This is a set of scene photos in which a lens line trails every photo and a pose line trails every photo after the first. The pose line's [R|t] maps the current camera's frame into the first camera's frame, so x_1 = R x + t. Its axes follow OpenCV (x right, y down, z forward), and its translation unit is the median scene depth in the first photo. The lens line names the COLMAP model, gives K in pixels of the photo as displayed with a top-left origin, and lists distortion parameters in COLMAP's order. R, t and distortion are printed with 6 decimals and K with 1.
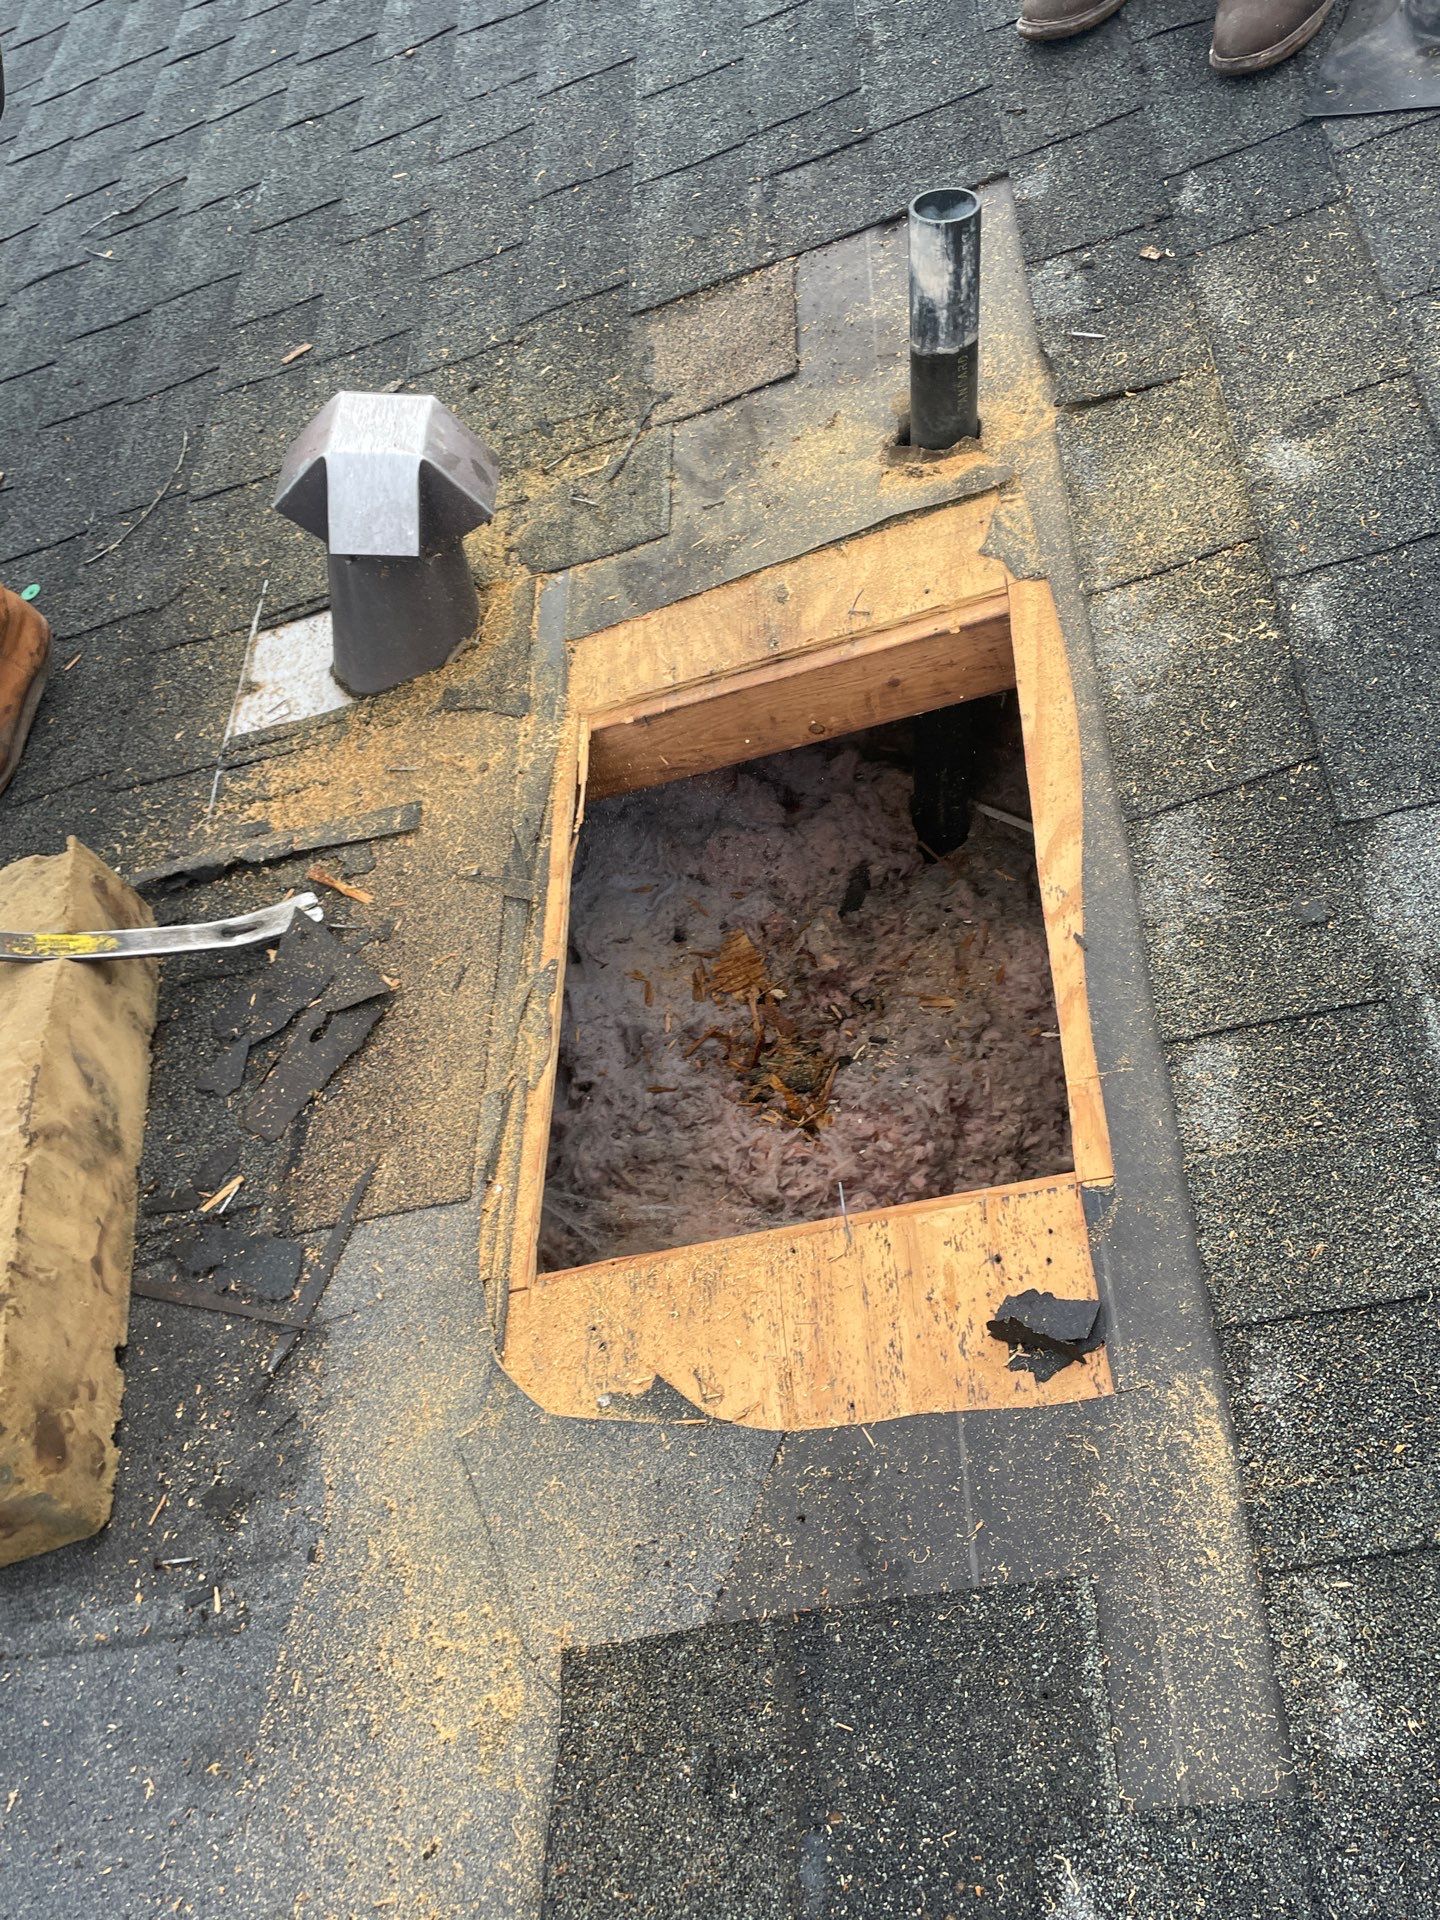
lens RADIAL K [[1832.4, 0, 722.2], [0, 1832.4, 1000.0], [0, 0, 1]] dist [0.062311, -0.093015]
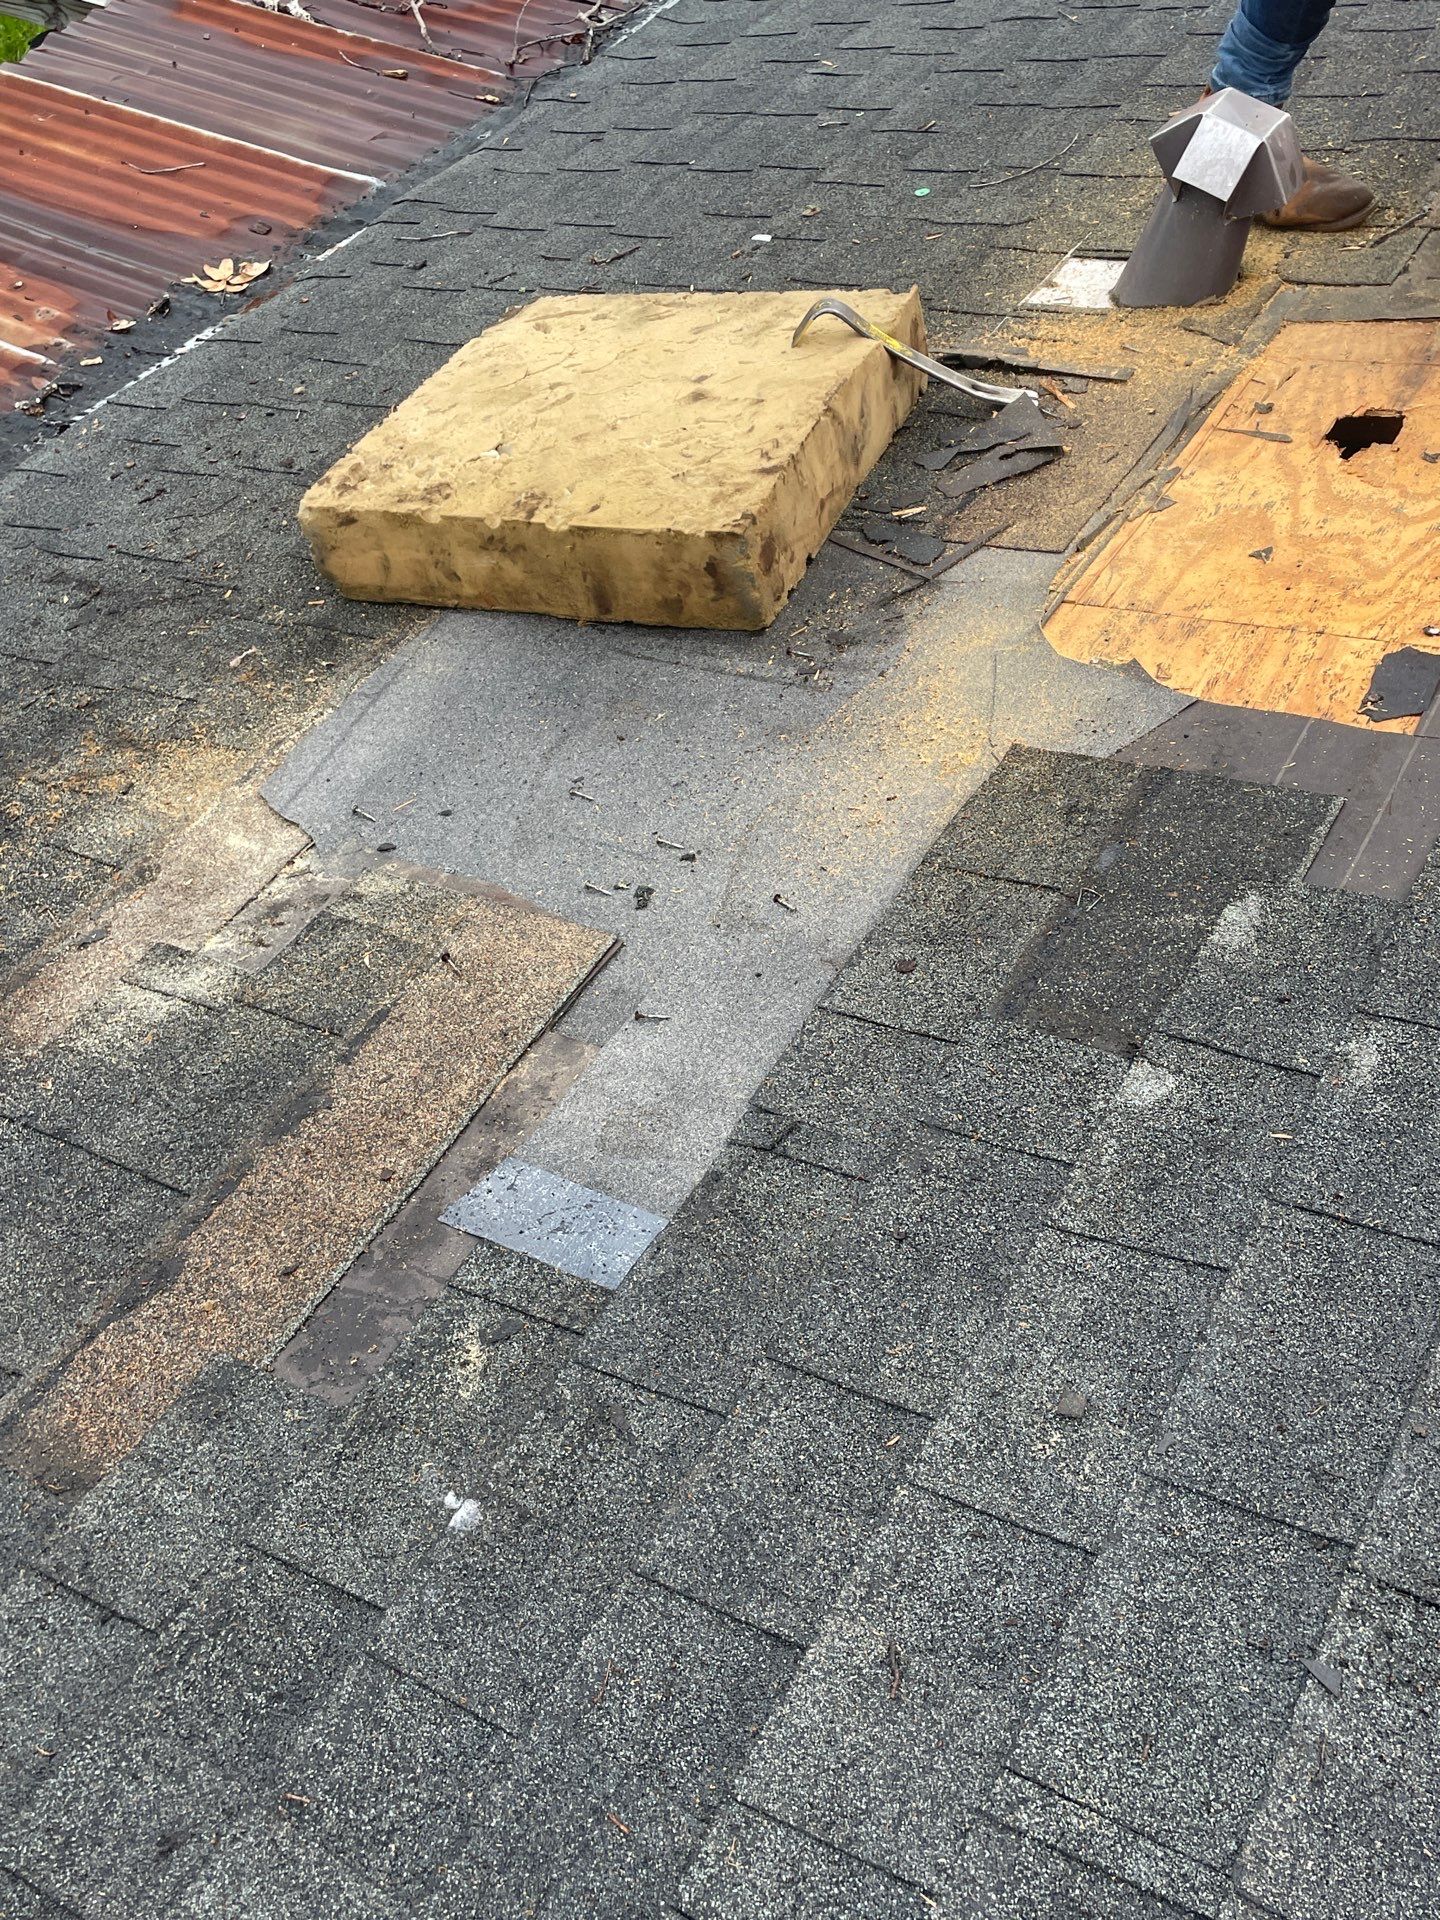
lens RADIAL K [[1832.4, 0, 722.2], [0, 1832.4, 1000.0], [0, 0, 1]] dist [0.062311, -0.093015]
pose [[0.852718, 0.473858, -0.219841, 0.126364], [-0.476490, 0.878058, 0.044406, 0.479115], [0.214075, 0.066887, 0.974524, -0.495821]]
